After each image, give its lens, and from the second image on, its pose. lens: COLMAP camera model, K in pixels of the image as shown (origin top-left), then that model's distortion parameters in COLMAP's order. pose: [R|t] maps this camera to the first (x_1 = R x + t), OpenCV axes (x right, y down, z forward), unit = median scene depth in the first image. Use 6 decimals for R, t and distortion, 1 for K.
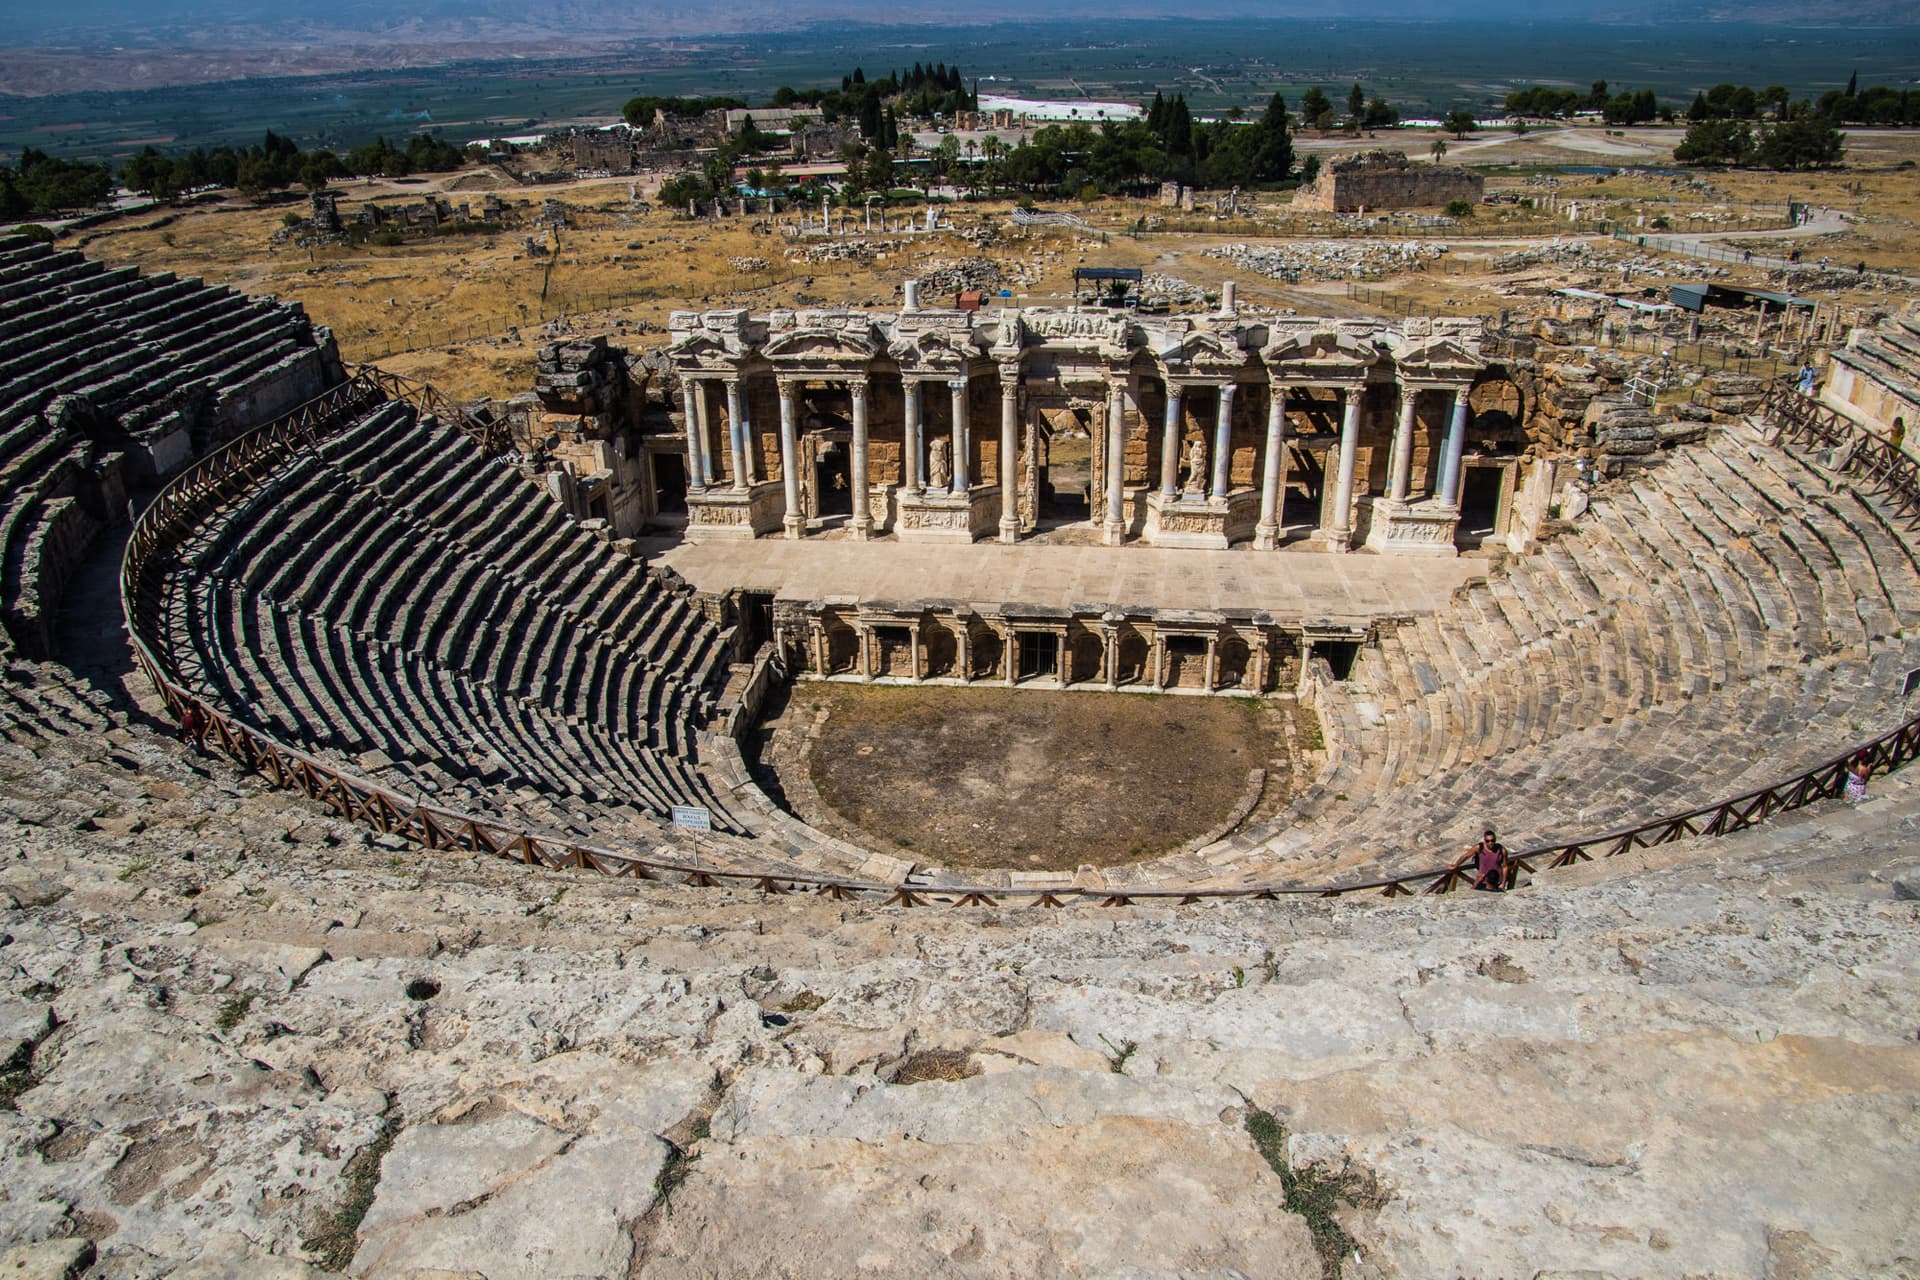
lens RADIAL K [[1440.2, 0, 930.8], [0, 1440.2, 665.5], [0, 0, 1]] dist [-0.133496, 0.087428]
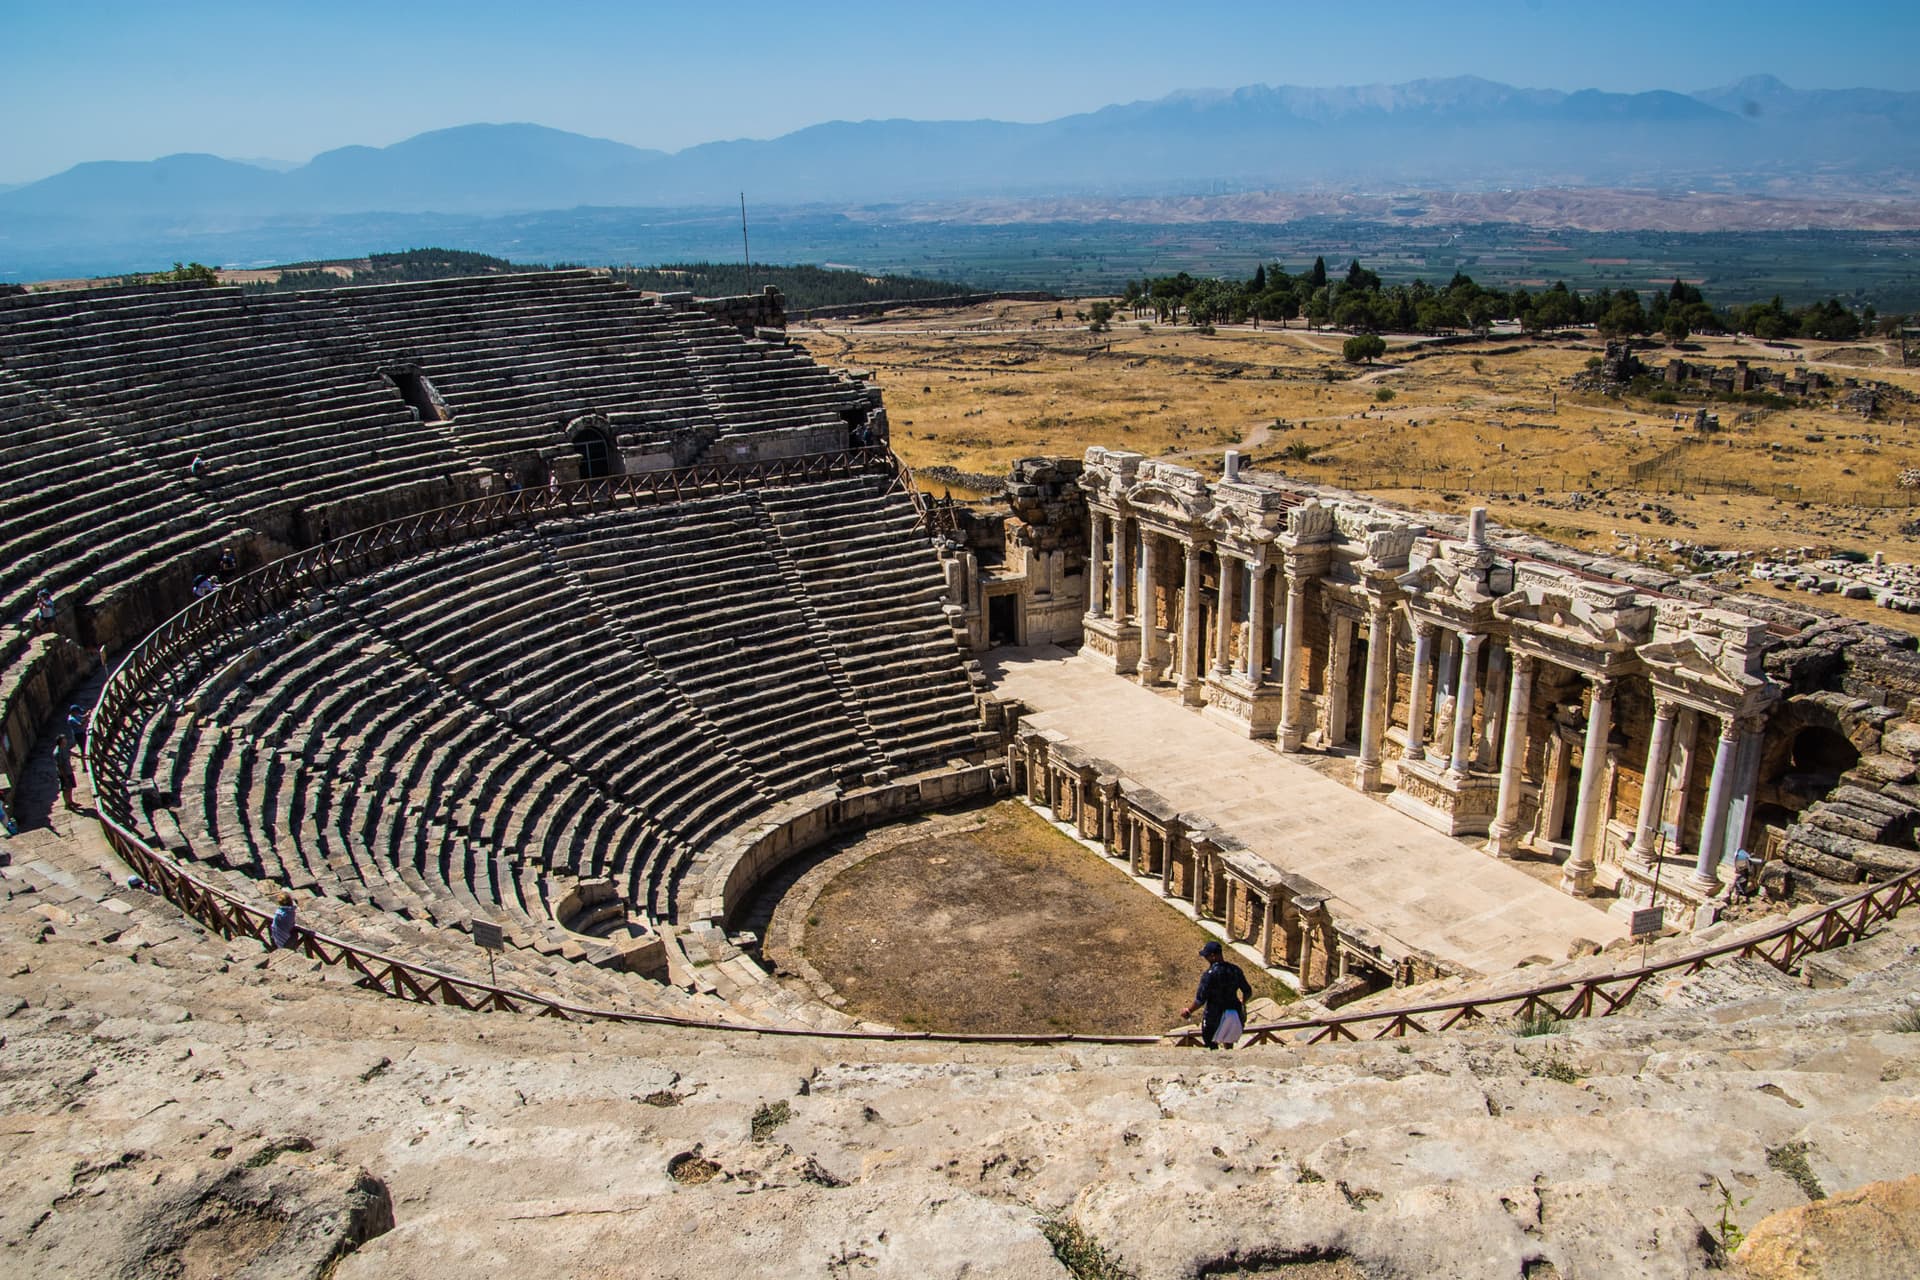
lens RADIAL K [[1487.7, 0, 957.7], [0, 1487.7, 684.1], [0, 0, 1]] dist [-0.115996, 0.087963]
pose [[0.574233, 0.272834, -0.771893, 0.693058], [-0.343701, 0.936065, 0.075173, -0.135010], [0.743052, 0.222134, 0.631293, 0.273408]]
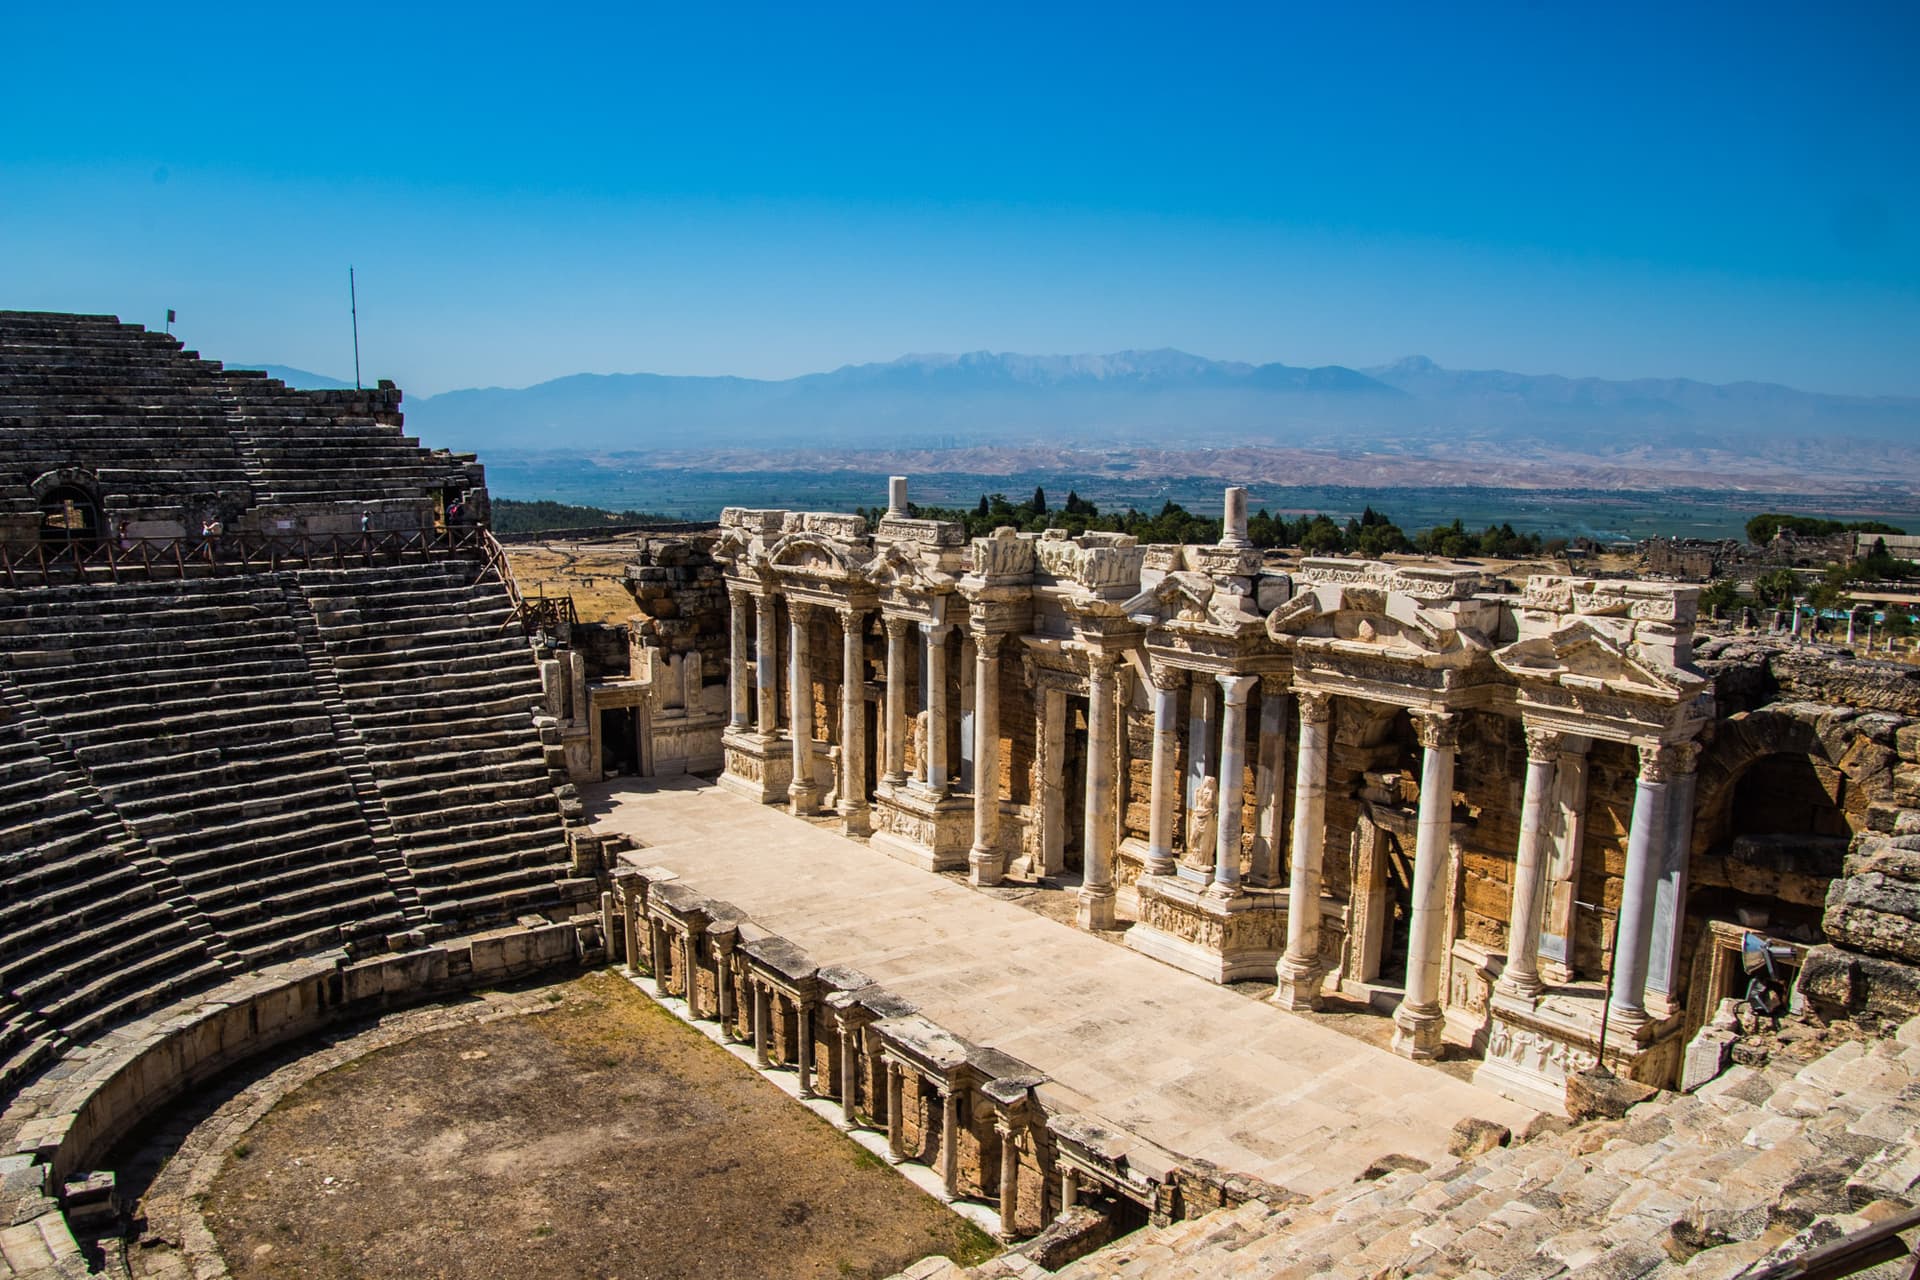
lens RADIAL K [[1440.2, 0, 930.8], [0, 1440.2, 665.5], [0, 0, 1]] dist [-0.133496, 0.087428]
pose [[0.693212, 0.135992, -0.707788, 0.518080], [-0.327087, 0.934444, -0.140811, -0.086898], [0.642240, 0.329120, 0.692249, 0.551130]]
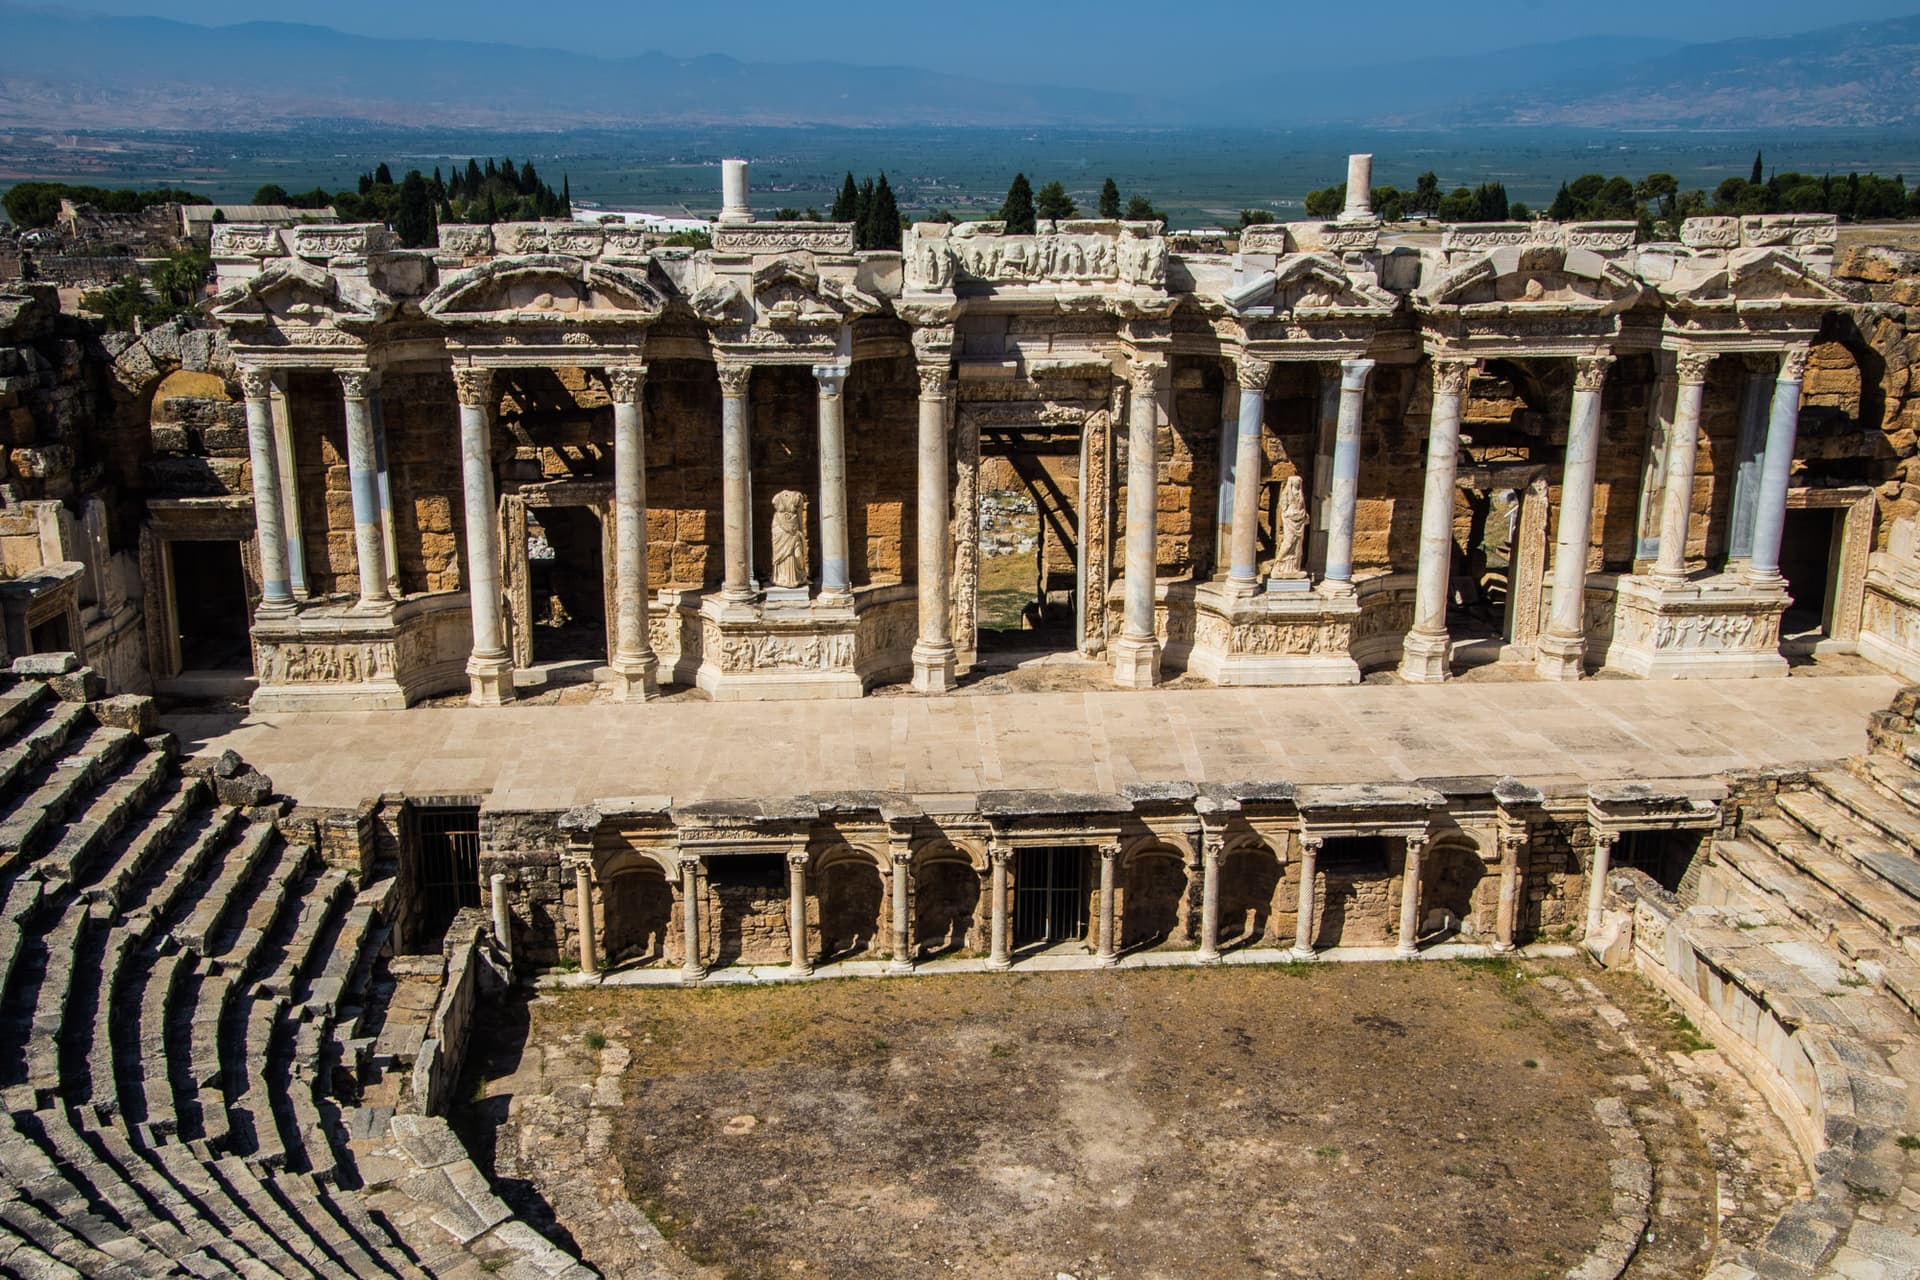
lens RADIAL K [[2046.6, 0, 930.8], [0, 2046.6, 702.4], [0, 0, 1]] dist [0.010814, 0.195647]
pose [[0.977473, -0.037190, 0.207757, -0.102652], [0.069989, 0.985771, -0.152830, 0.028833], [-0.199117, 0.163928, 0.966168, 0.334788]]
